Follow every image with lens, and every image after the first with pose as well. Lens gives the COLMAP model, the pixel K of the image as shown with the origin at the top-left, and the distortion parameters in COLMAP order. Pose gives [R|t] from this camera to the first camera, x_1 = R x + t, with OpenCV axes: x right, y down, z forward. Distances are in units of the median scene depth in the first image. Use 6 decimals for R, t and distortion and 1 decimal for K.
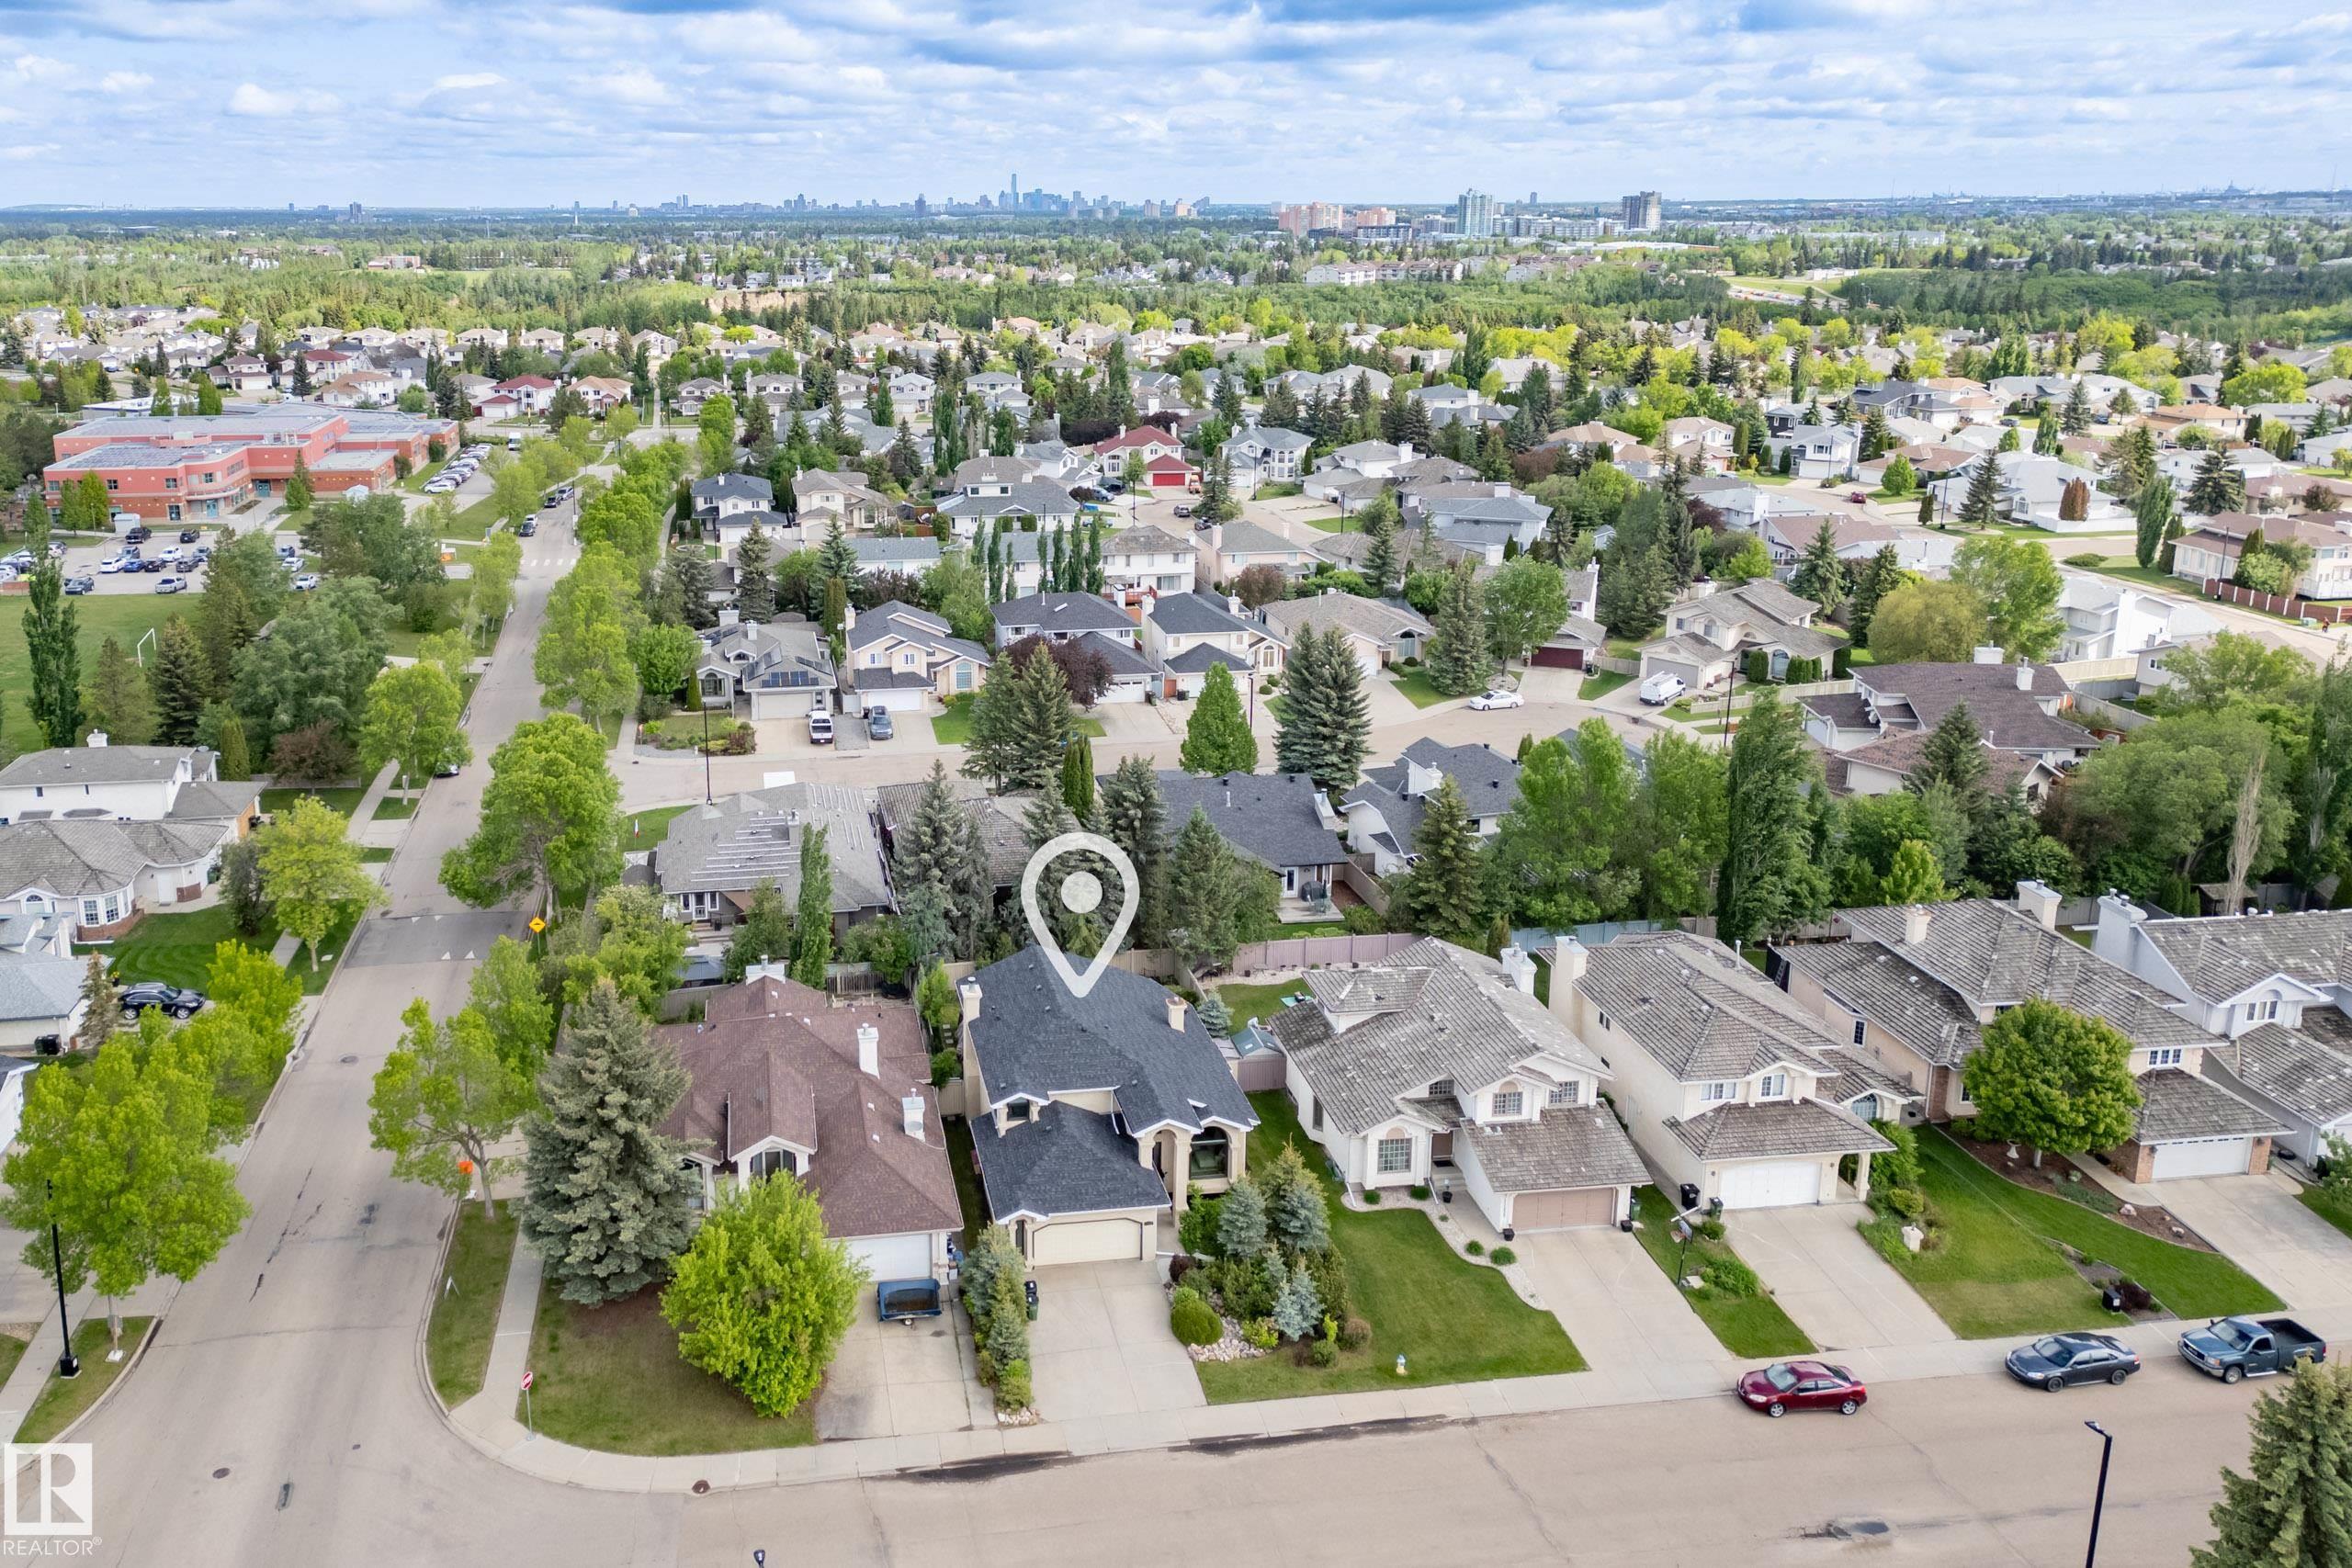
lens RADIAL K [[1663.7, 0, 1176.0], [0, 1663.7, 664.2], [0, 0, 1]] dist [0.041442, -0.003898]
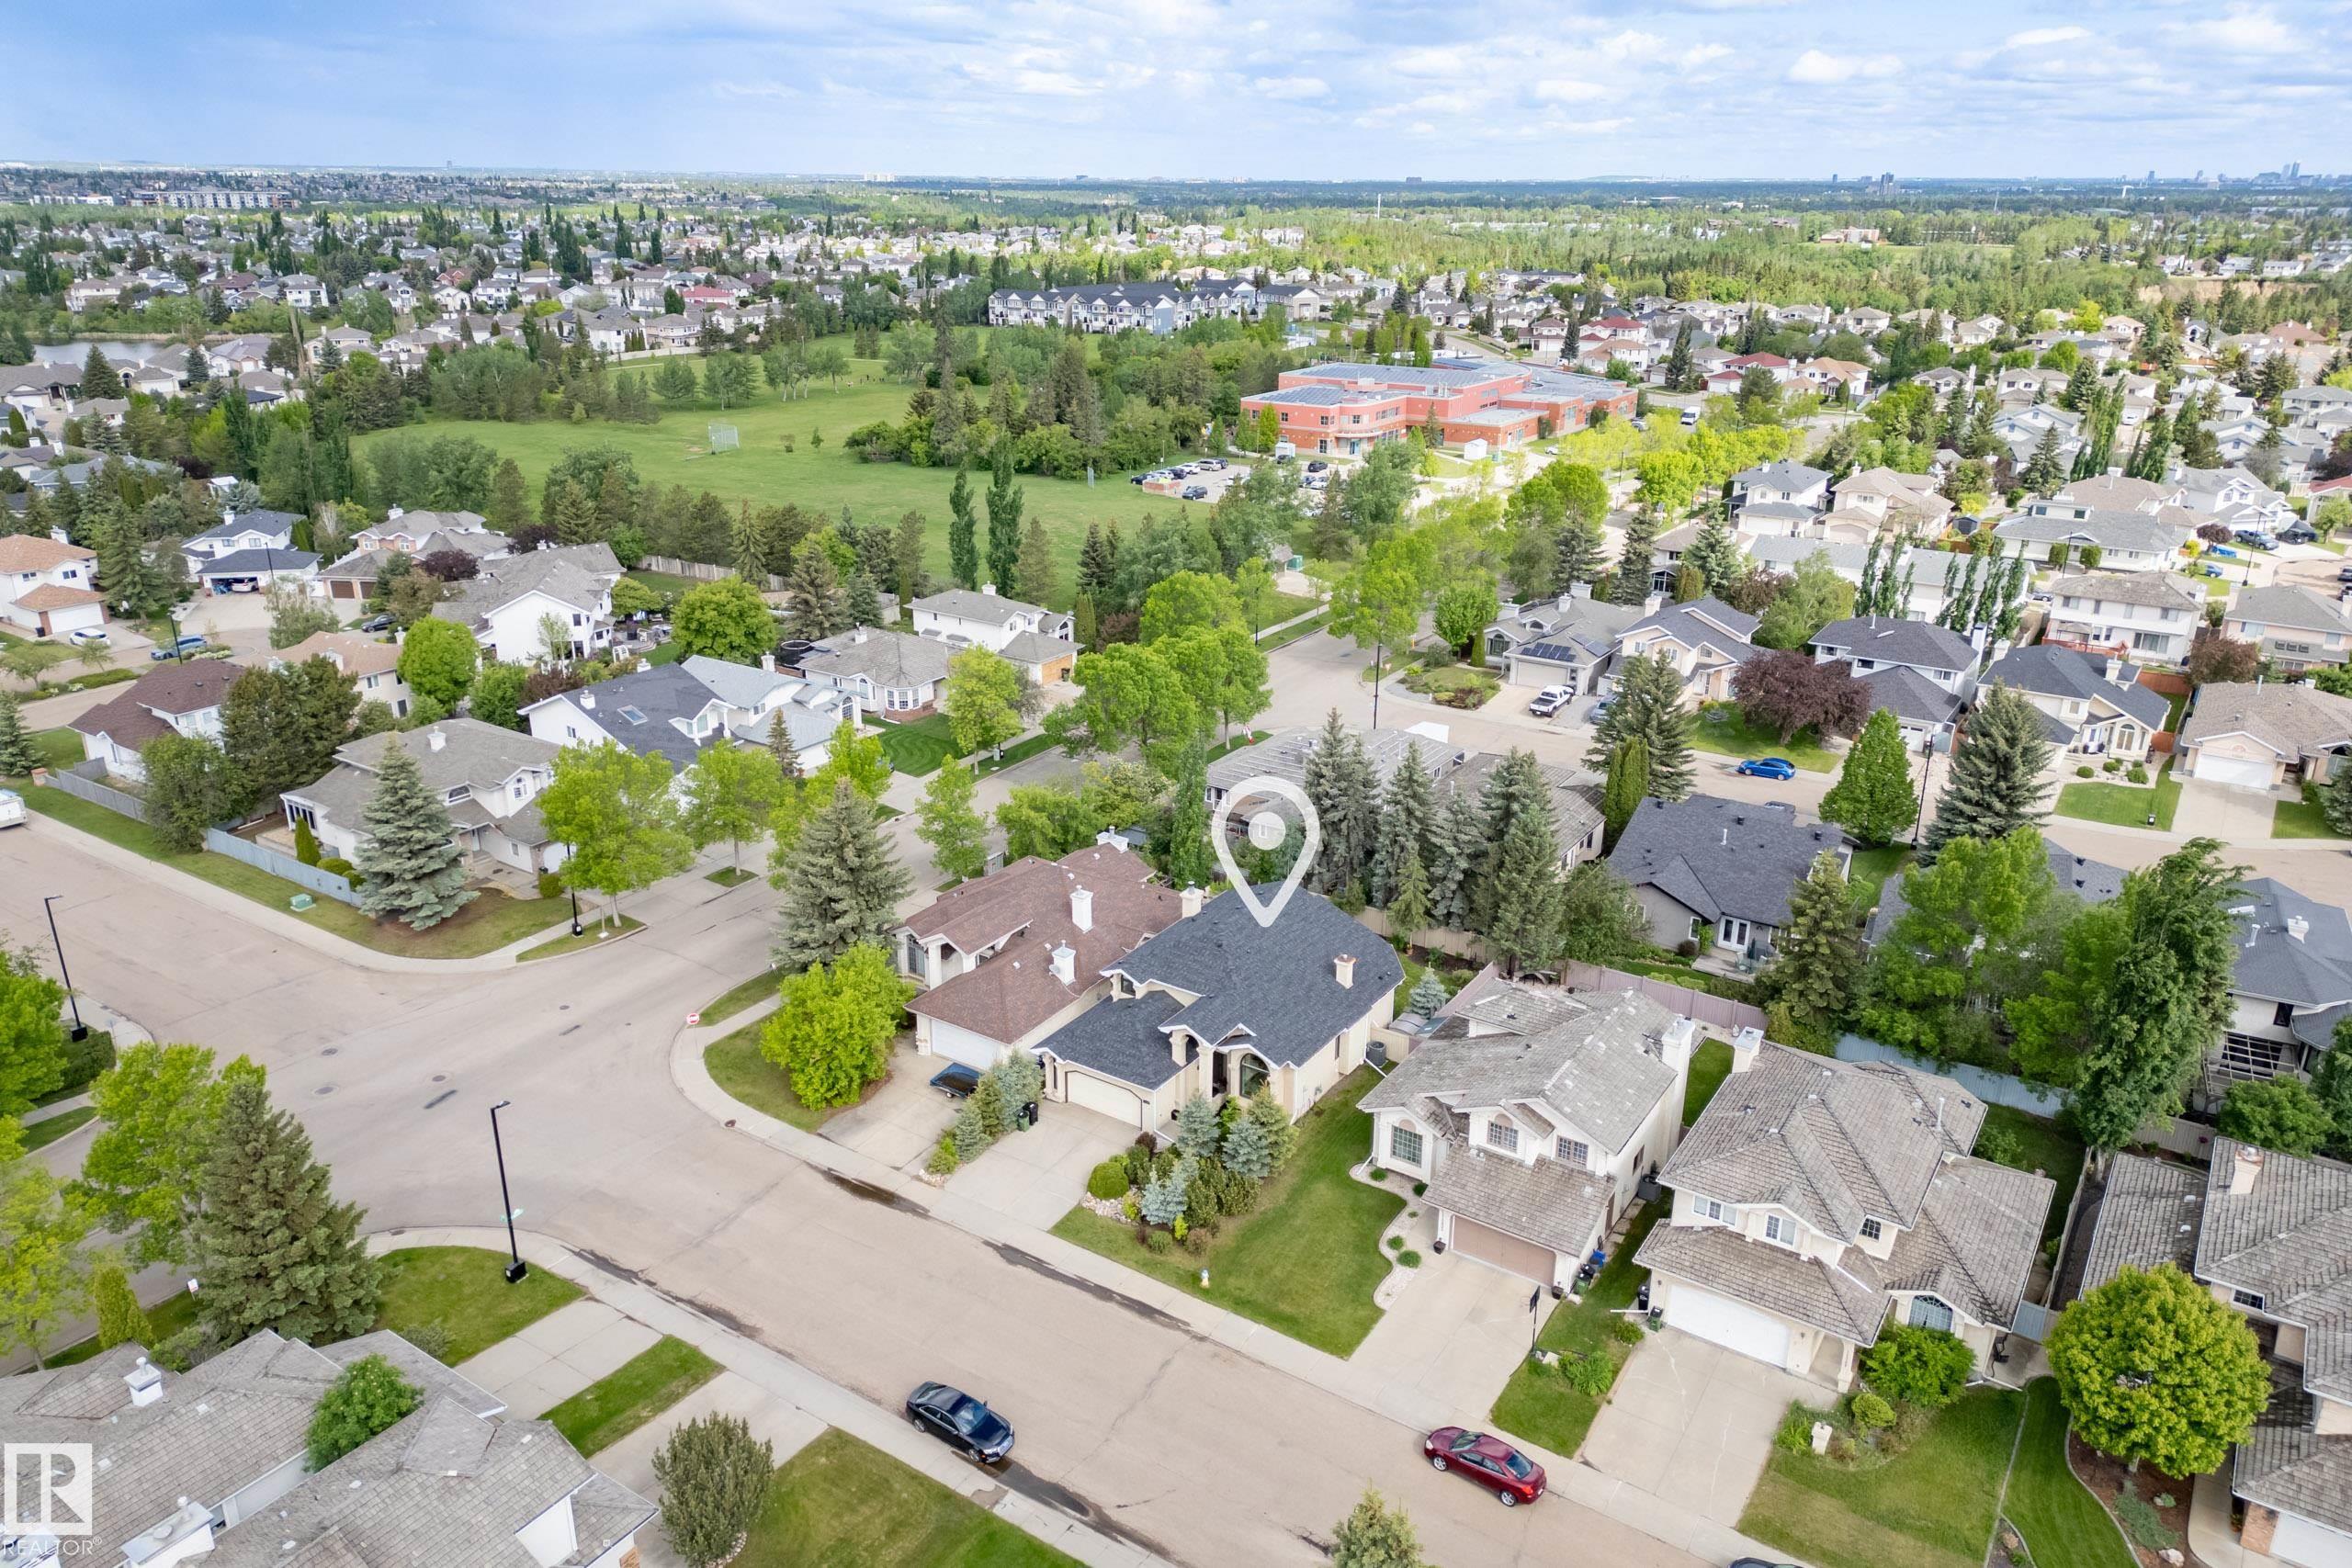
lens RADIAL K [[1625.3, 0, 1174.6], [0, 1625.3, 793.6], [0, 0, 1]] dist [0.098413, -0.136200]
pose [[0.756776, 0.240183, -0.607950, 0.554889], [-0.184824, 0.970720, 0.153433, -0.043821], [0.627001, -0.003751, 0.779009, 0.115708]]
